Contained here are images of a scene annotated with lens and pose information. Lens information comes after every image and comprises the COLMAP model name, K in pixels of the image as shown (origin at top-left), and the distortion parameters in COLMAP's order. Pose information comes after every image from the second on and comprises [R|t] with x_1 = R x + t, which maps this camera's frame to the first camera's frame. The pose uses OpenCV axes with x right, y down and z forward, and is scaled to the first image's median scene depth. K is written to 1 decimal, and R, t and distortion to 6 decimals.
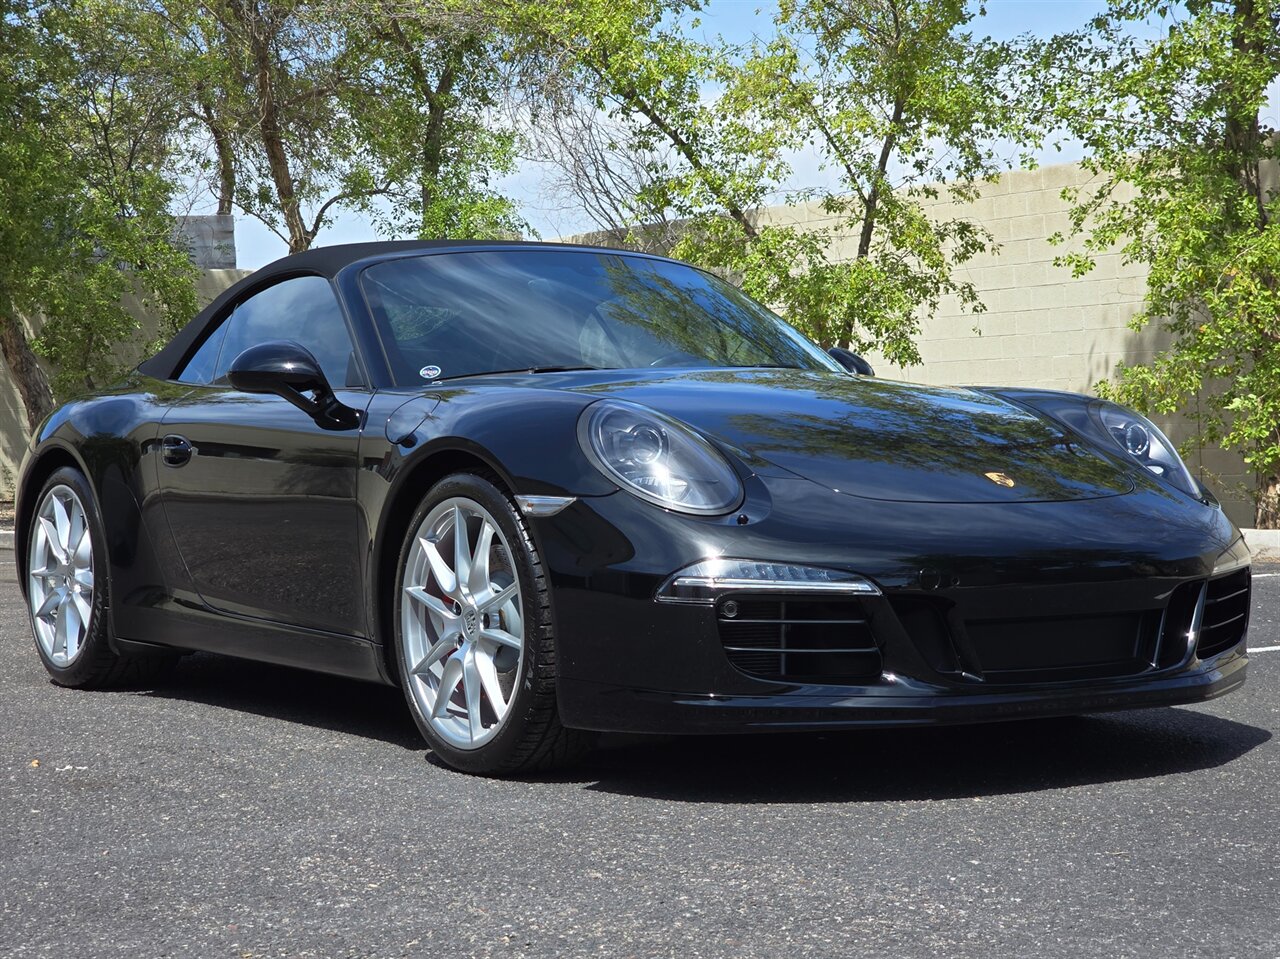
lens RADIAL K [[2482.8, 0, 635.1], [0, 2482.8, 481.2], [0, 0, 1]] dist [0.015816, 0.308351]
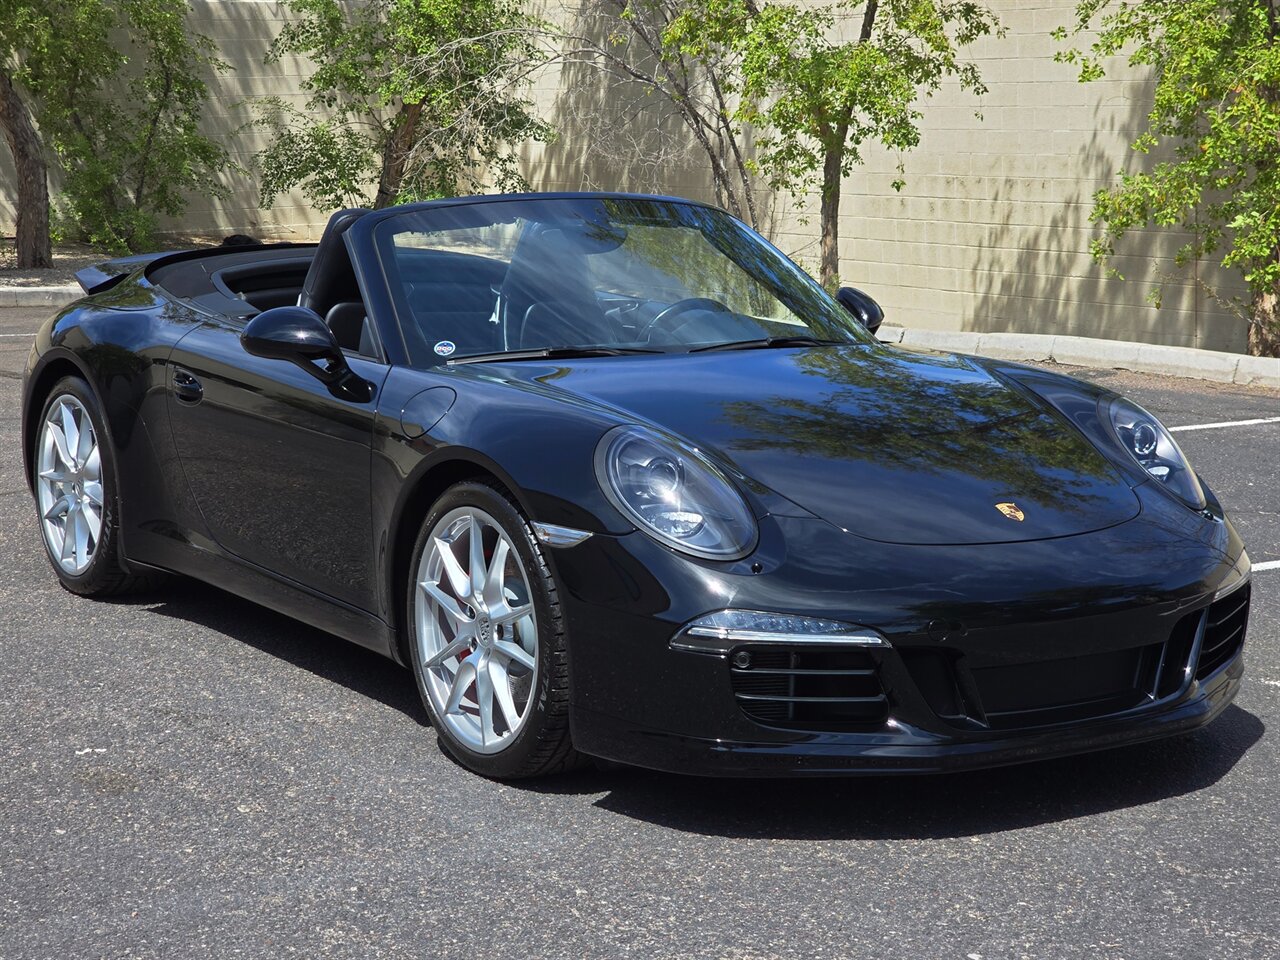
lens RADIAL K [[2489.1, 0, 640.0], [0, 2489.1, 480.0], [0, 0, 1]] dist [0.021530, 0.118737]
pose [[0.999706, 0.021928, 0.010363, -0.013819], [-0.023054, 0.991866, 0.125182, -0.127761], [-0.007534, -0.125384, 0.992080, -0.004635]]
